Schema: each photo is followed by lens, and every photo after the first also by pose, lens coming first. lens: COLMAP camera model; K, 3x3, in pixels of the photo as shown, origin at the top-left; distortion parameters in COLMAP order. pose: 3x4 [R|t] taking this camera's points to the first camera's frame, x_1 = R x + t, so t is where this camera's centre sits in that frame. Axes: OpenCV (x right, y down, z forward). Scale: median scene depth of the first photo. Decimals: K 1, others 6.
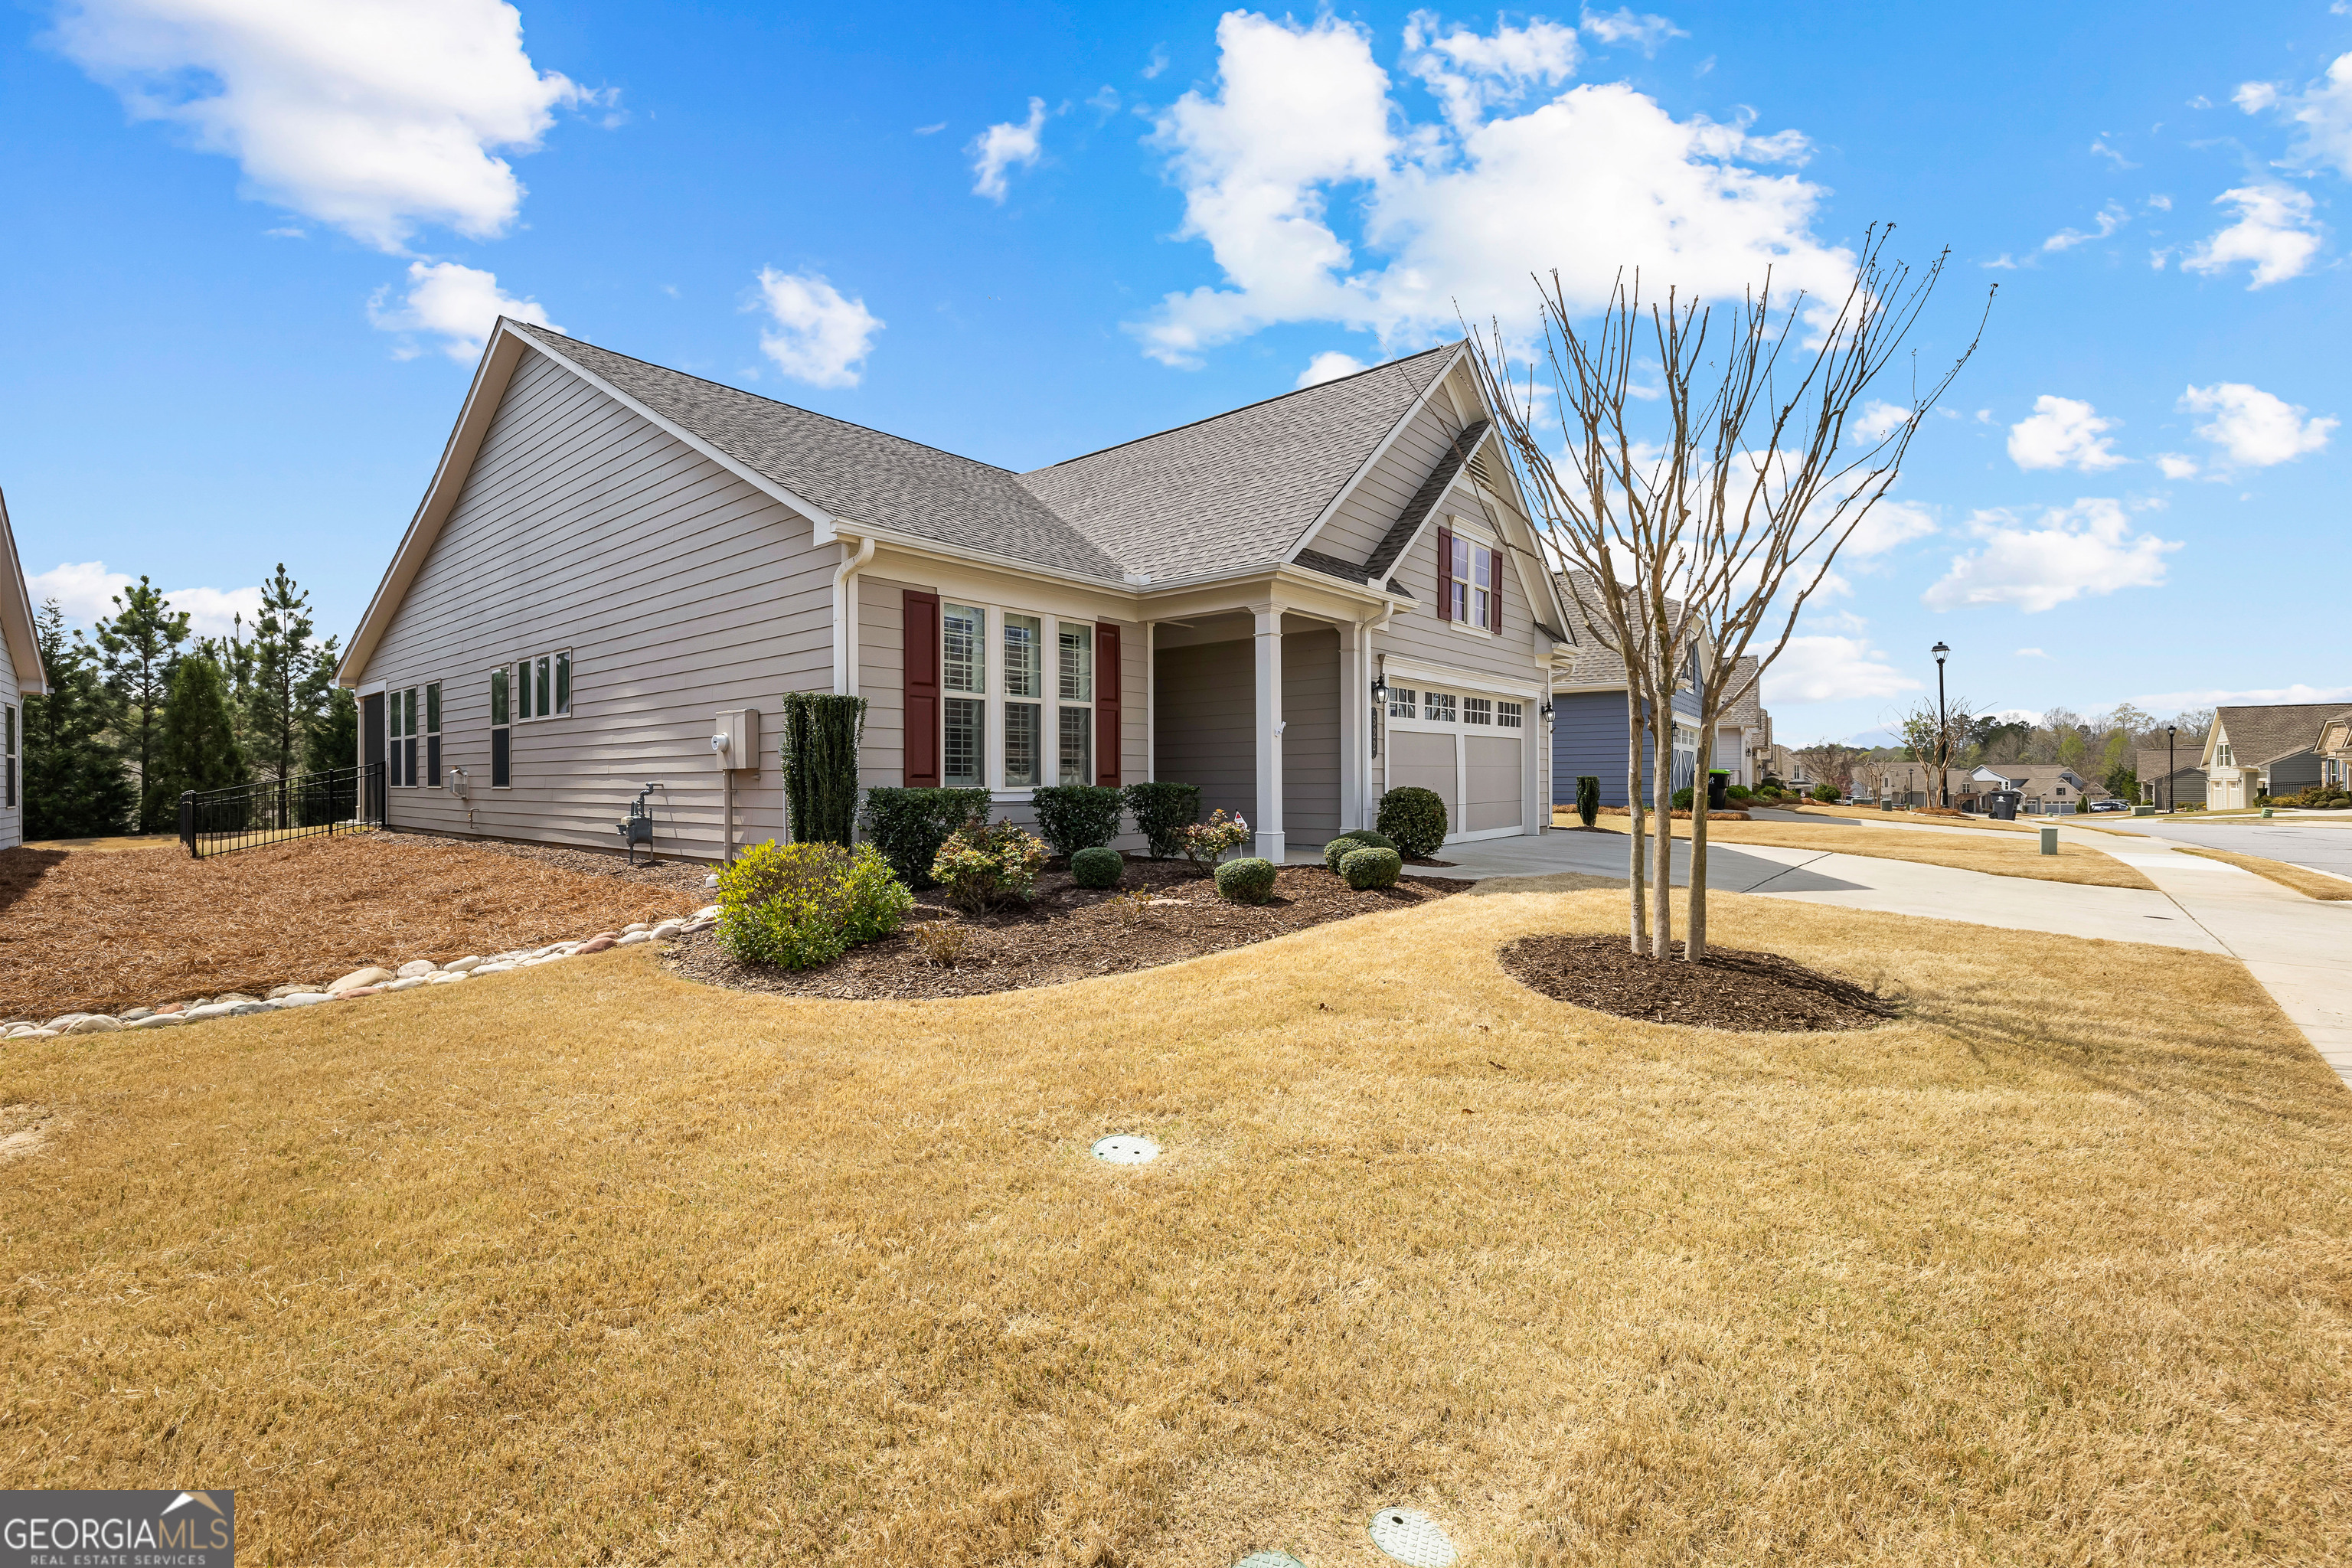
lens RADIAL K [[988.0, 0, 1168.0], [0, 988.0, 781.2], [0, 0, 1]] dist [0.000902, 0.000622]
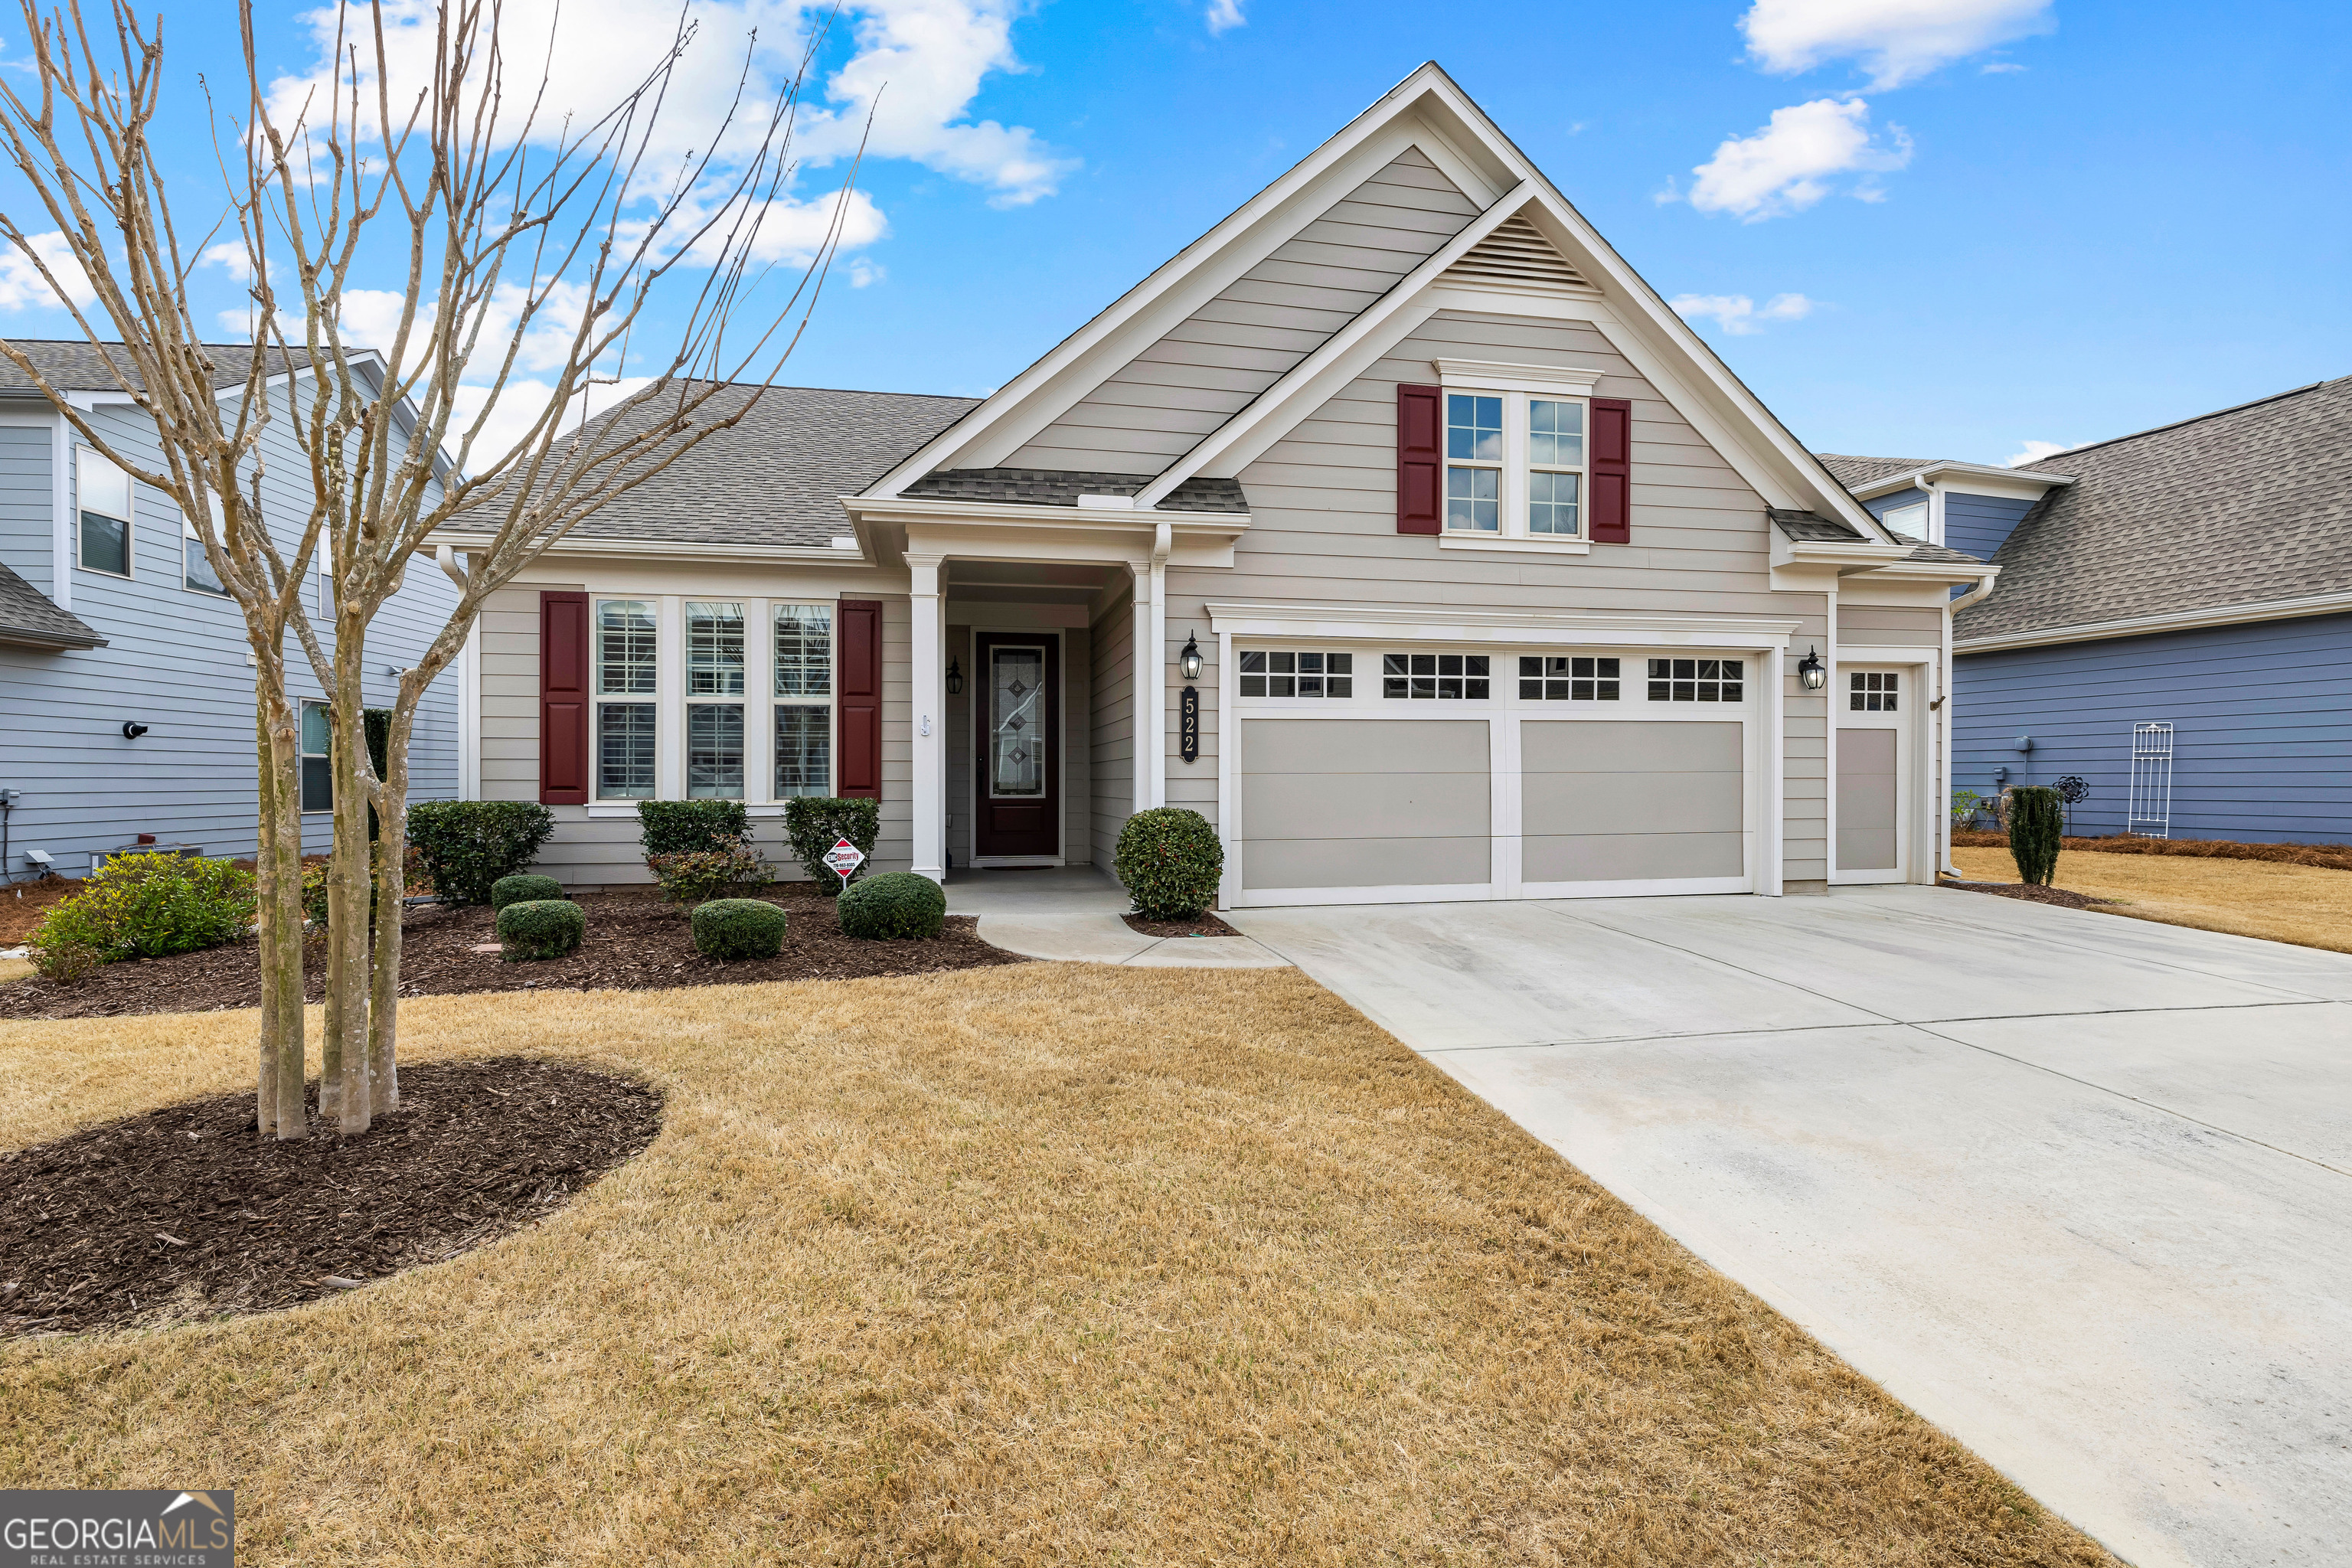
lens RADIAL K [[1110.1, 0, 1167.4], [0, 1110.1, 783.5], [0, 0, 1]] dist [-0.003994, 0.000640]
pose [[0.784891, 0.008624, -0.619574, 0.818261], [-0.003419, 0.999948, 0.009587, -0.019991], [0.619624, -0.005407, 0.784880, 0.503459]]
